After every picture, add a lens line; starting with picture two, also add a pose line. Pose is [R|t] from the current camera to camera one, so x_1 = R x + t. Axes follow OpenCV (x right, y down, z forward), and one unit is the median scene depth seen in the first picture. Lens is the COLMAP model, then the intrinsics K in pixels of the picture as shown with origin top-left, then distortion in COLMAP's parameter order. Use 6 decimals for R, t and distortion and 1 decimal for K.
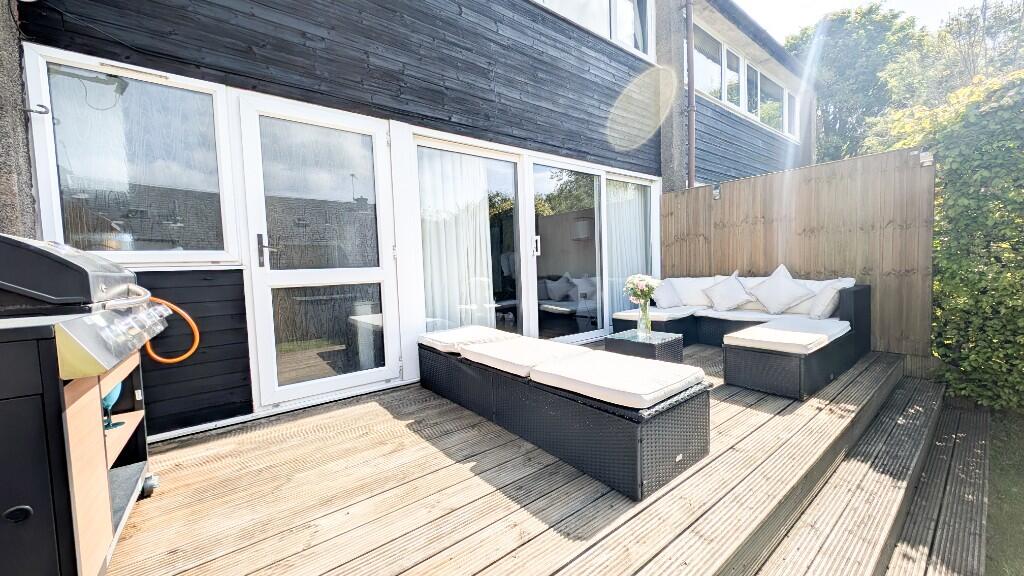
lens RADIAL K [[382.2, 0, 519.1], [0, 382.2, 292.4], [0, 0, 1]] dist [0.002403, -0.001346]
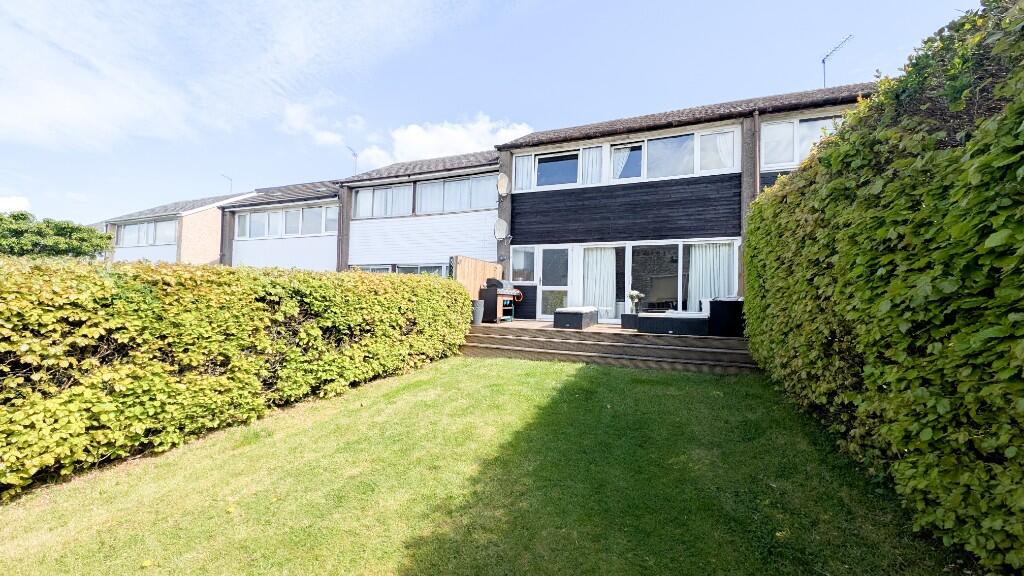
lens RADIAL K [[382.2, 0, 511.2], [0, 382.2, 286.3], [0, 0, 1]] dist [0.002403, -0.001346]
pose [[0.515684, 0.019787, -0.856550, 2.297892], [-0.086016, 0.995878, -0.028780, 0.079694], [0.852450, 0.088519, 0.515260, -1.197166]]
